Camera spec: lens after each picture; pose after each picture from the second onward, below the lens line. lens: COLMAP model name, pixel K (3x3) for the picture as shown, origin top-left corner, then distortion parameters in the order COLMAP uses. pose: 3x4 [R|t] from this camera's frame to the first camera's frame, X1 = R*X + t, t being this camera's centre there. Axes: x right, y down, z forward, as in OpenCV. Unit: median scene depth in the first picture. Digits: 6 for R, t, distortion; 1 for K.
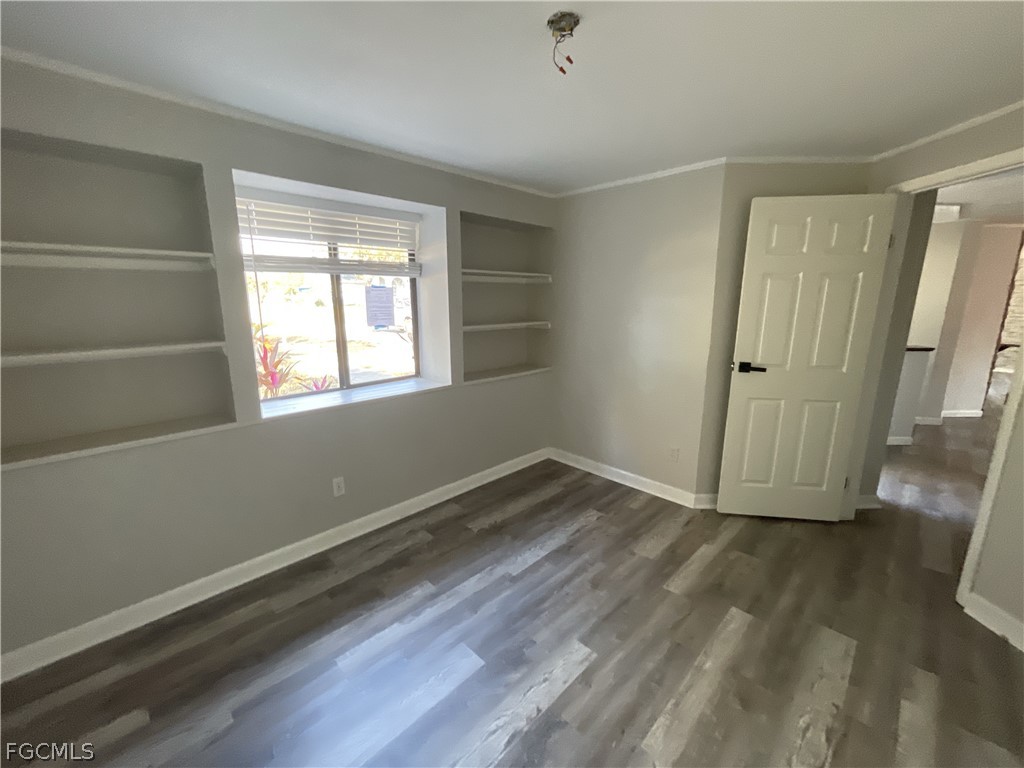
lens RADIAL K [[416.2, 0, 511.1], [0, 416.2, 382.7], [0, 0, 1]] dist [0.002216, 0.000662]
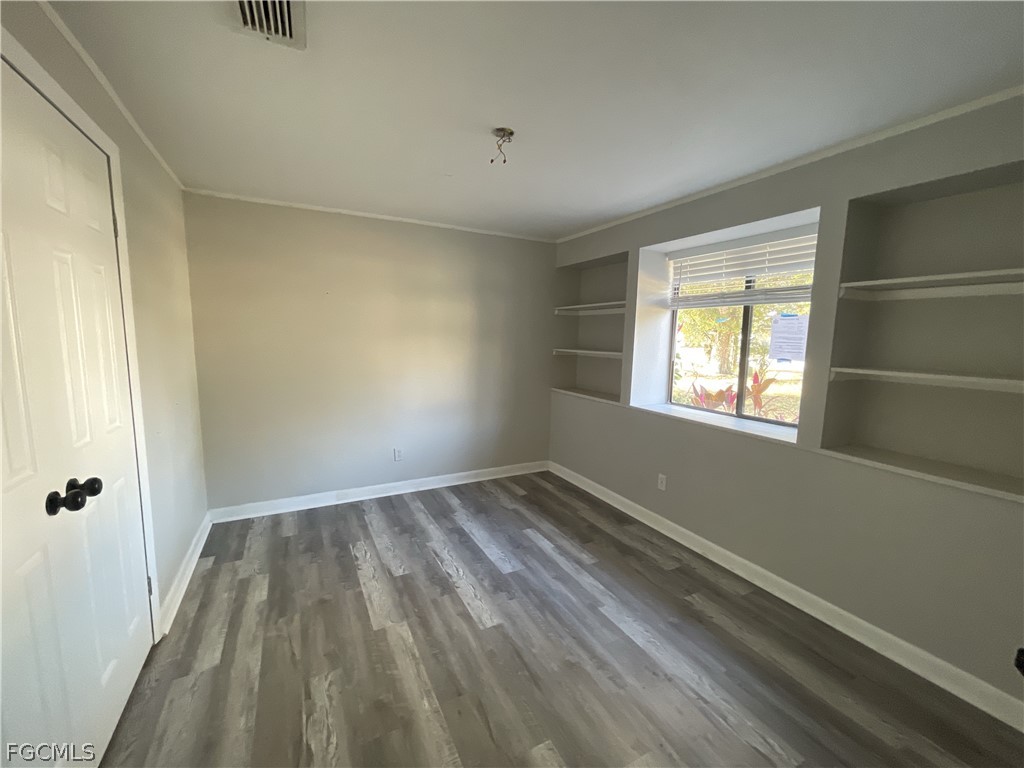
lens RADIAL K [[416.2, 0, 508.5], [0, 416.2, 383.2], [0, 0, 1]] dist [0.002216, 0.000662]
pose [[-0.299782, 0.107664, -0.947913, 1.003948], [-0.212887, 0.961007, 0.176477, -0.172568], [0.929951, 0.254703, -0.265173, 1.016990]]
